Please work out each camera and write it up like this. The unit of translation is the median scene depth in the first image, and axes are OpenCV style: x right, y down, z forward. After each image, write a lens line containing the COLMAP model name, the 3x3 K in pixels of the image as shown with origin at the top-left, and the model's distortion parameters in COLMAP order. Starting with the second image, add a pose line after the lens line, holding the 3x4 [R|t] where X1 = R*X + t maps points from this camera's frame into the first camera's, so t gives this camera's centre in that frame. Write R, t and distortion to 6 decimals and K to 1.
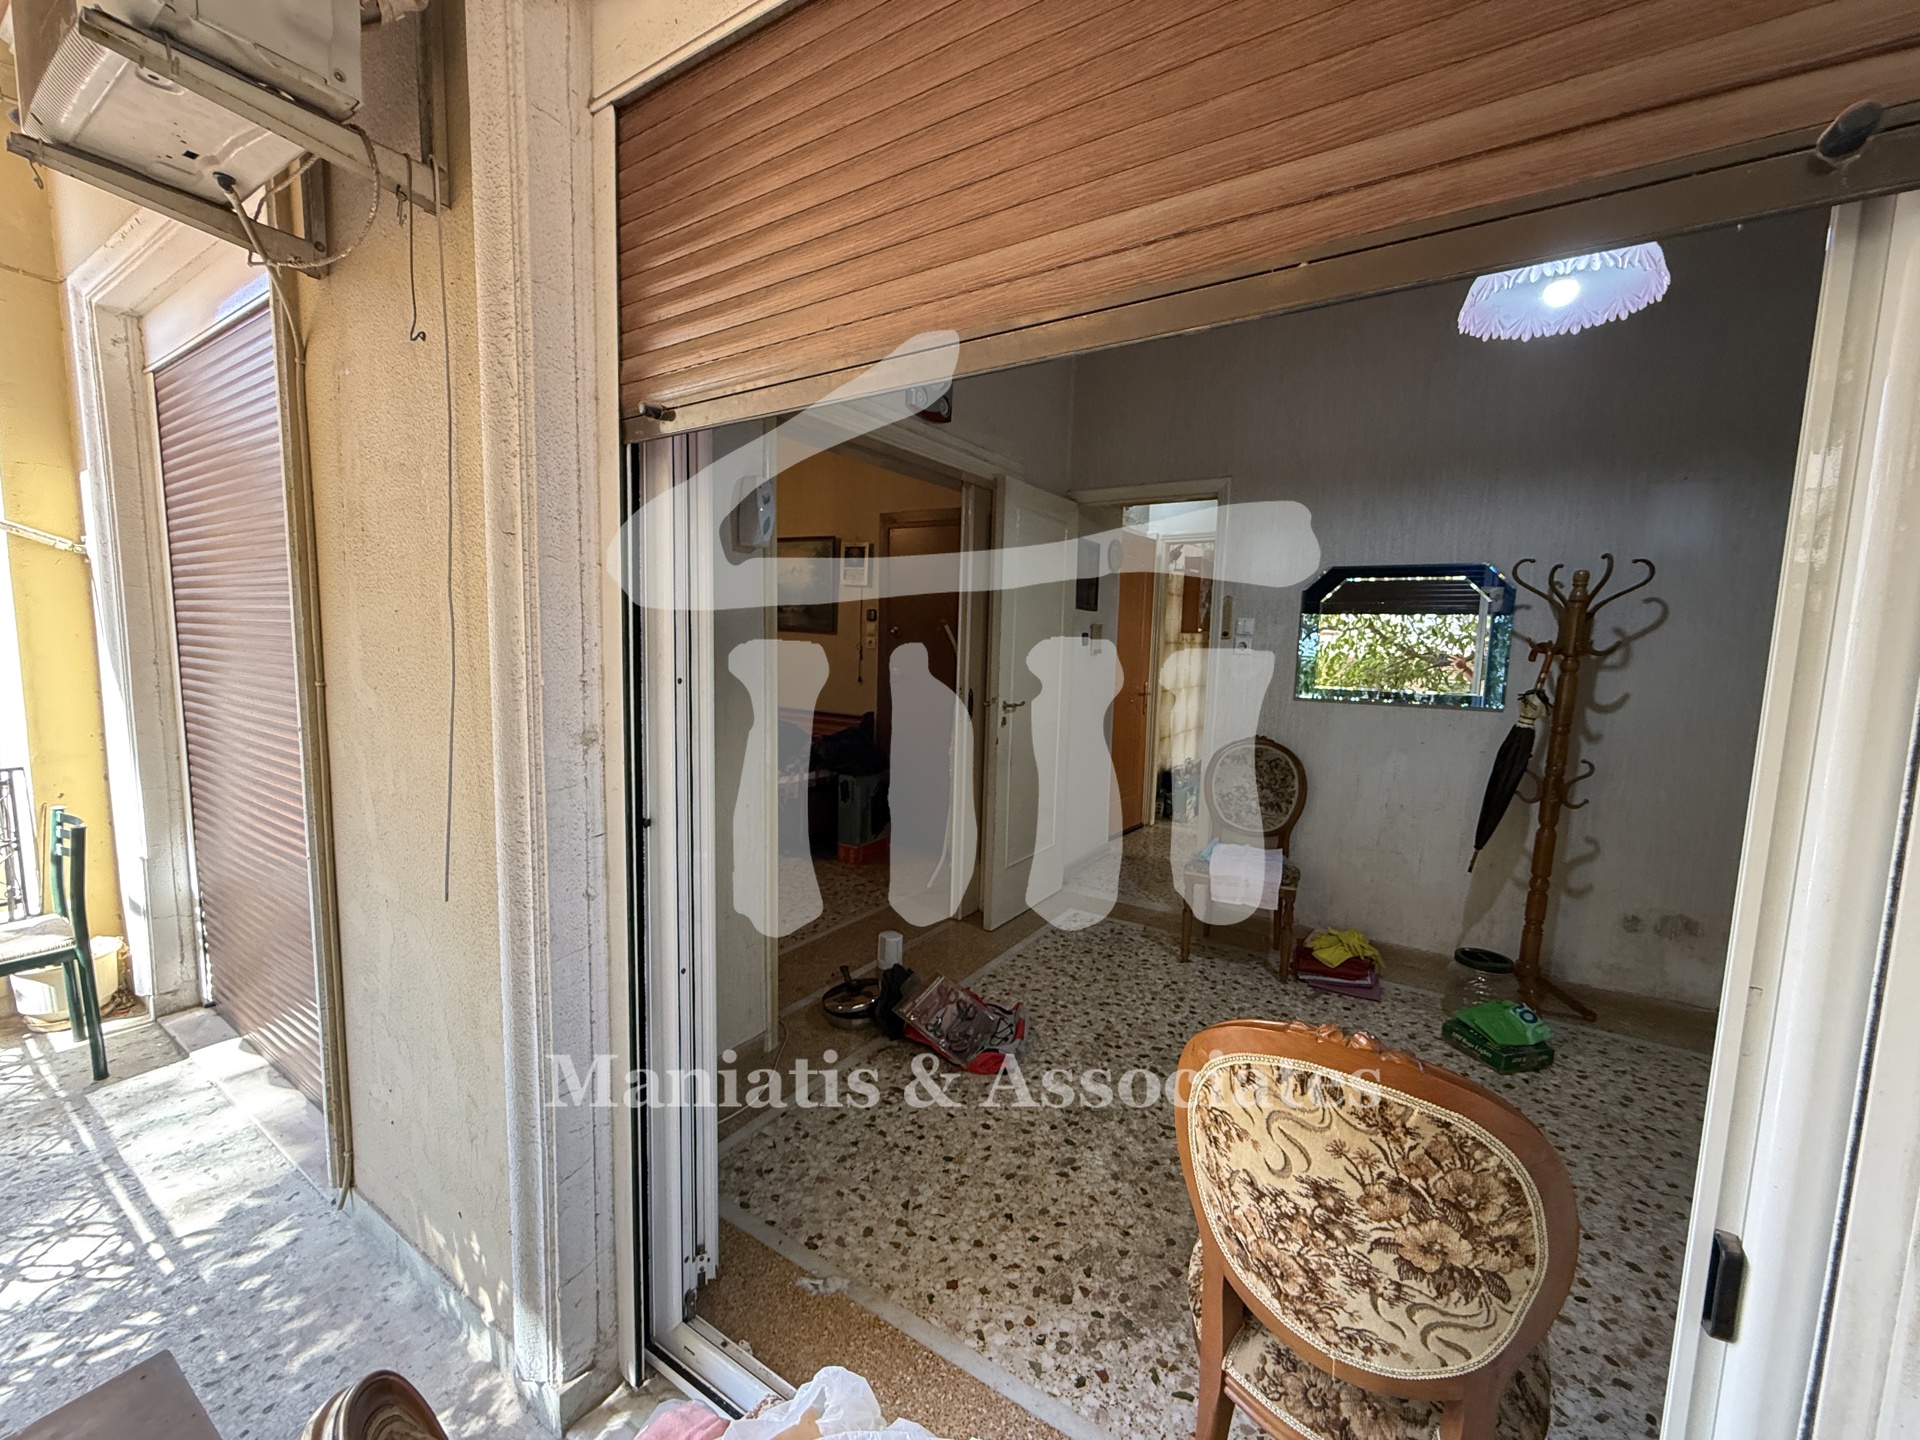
lens RADIAL K [[764.5, 0, 953.8], [0, 764.5, 719.9], [0, 0, 1]] dist [-0.001080, 0.000488]
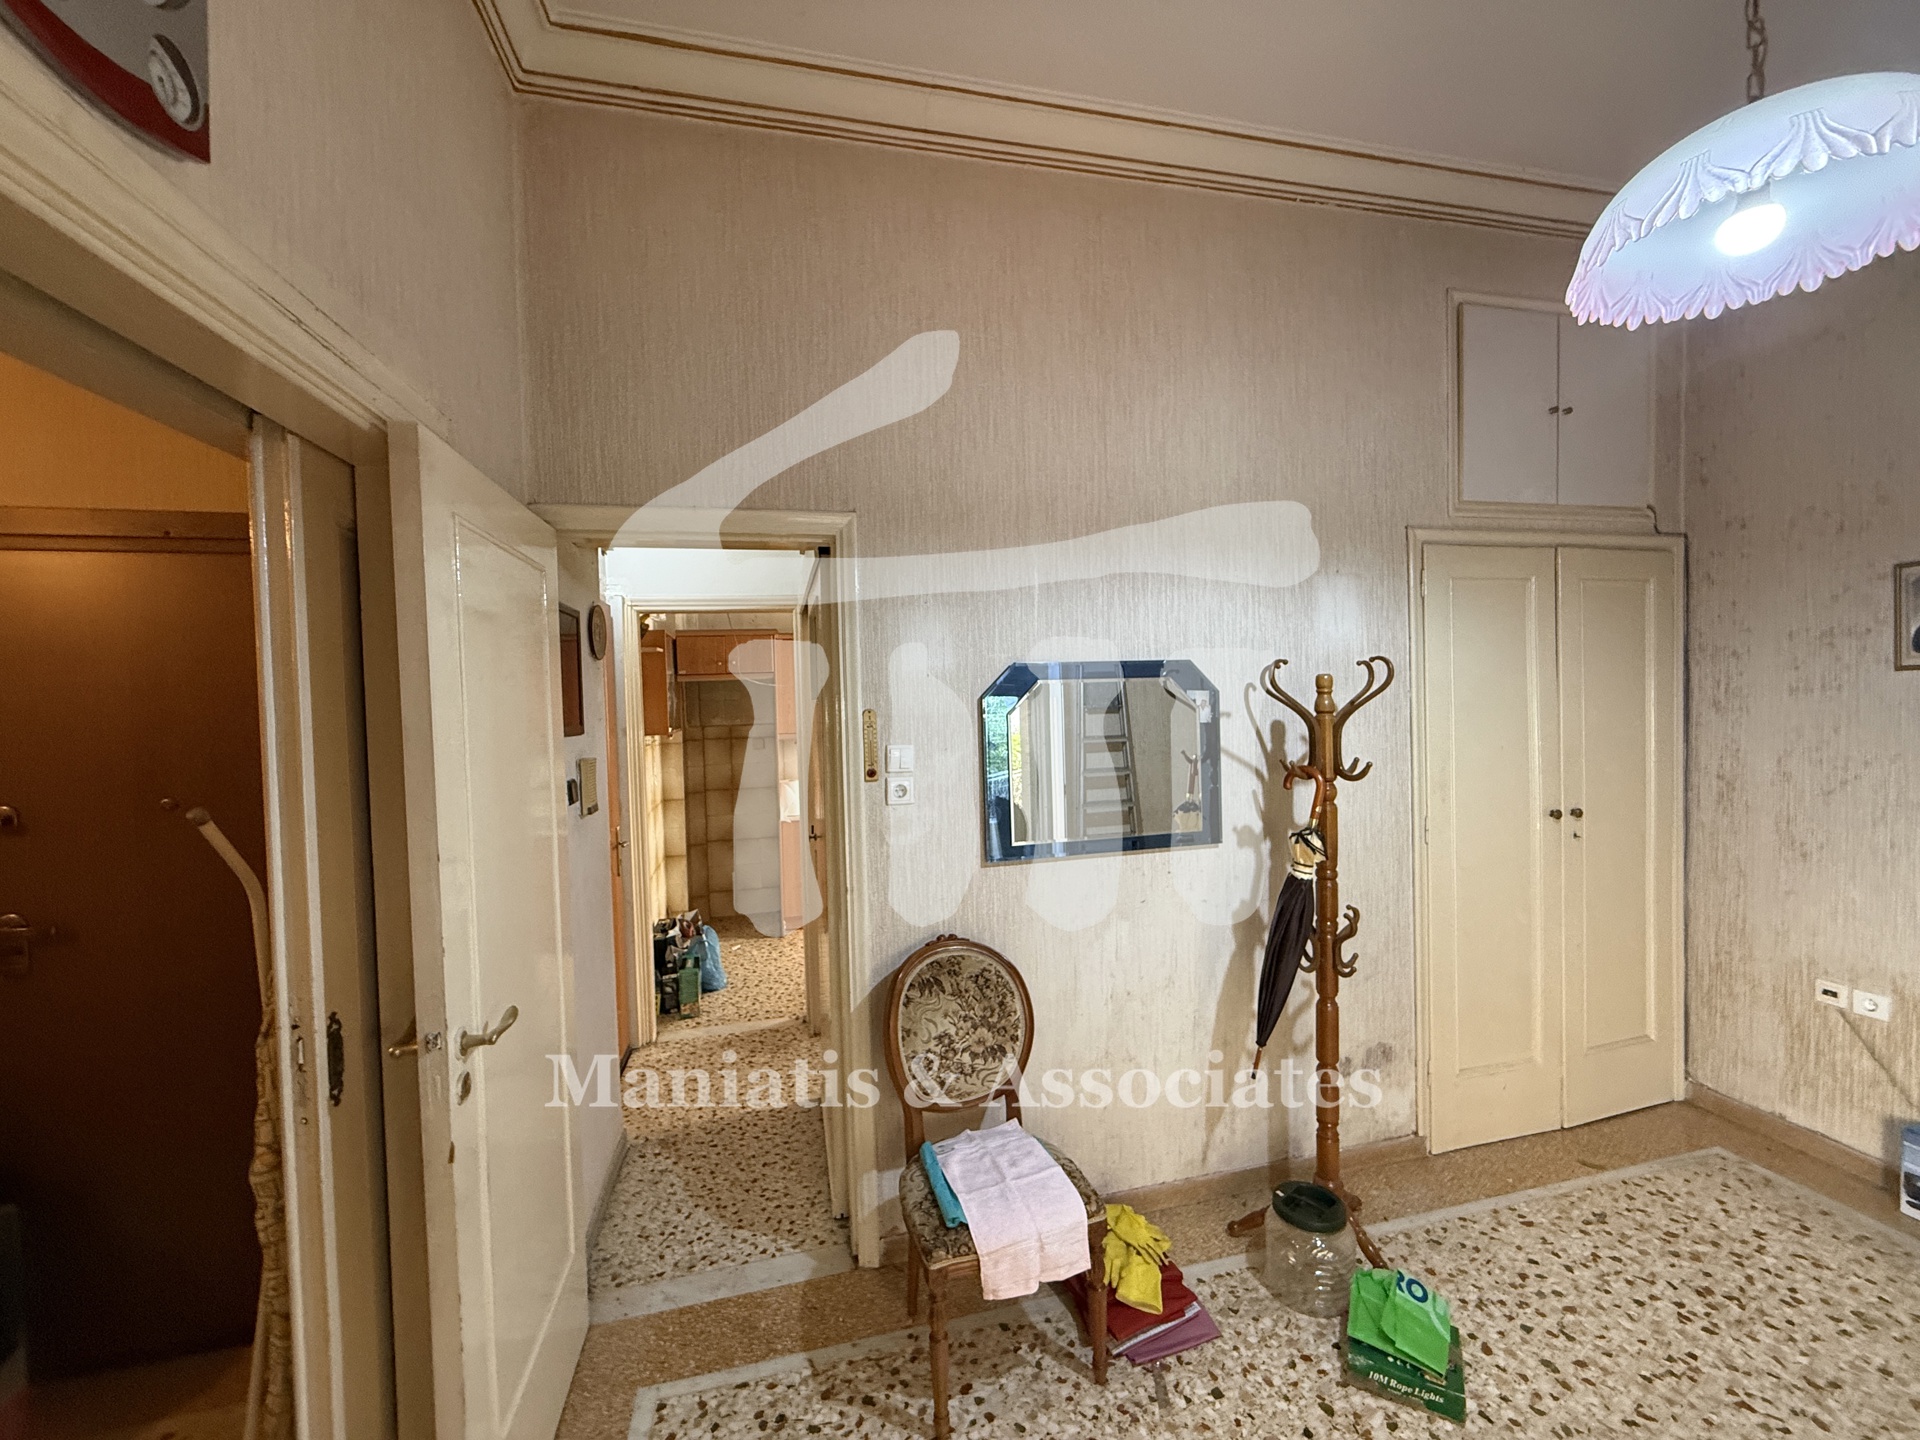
lens RADIAL K [[764.5, 0, 954.5], [0, 764.5, 720.1], [0, 0, 1]] dist [-0.001080, 0.000488]
pose [[0.688854, -0.064039, 0.722066, -0.033112], [0.123397, 0.991911, -0.029750, -0.168730], [-0.714320, 0.109594, 0.691184, 0.713727]]
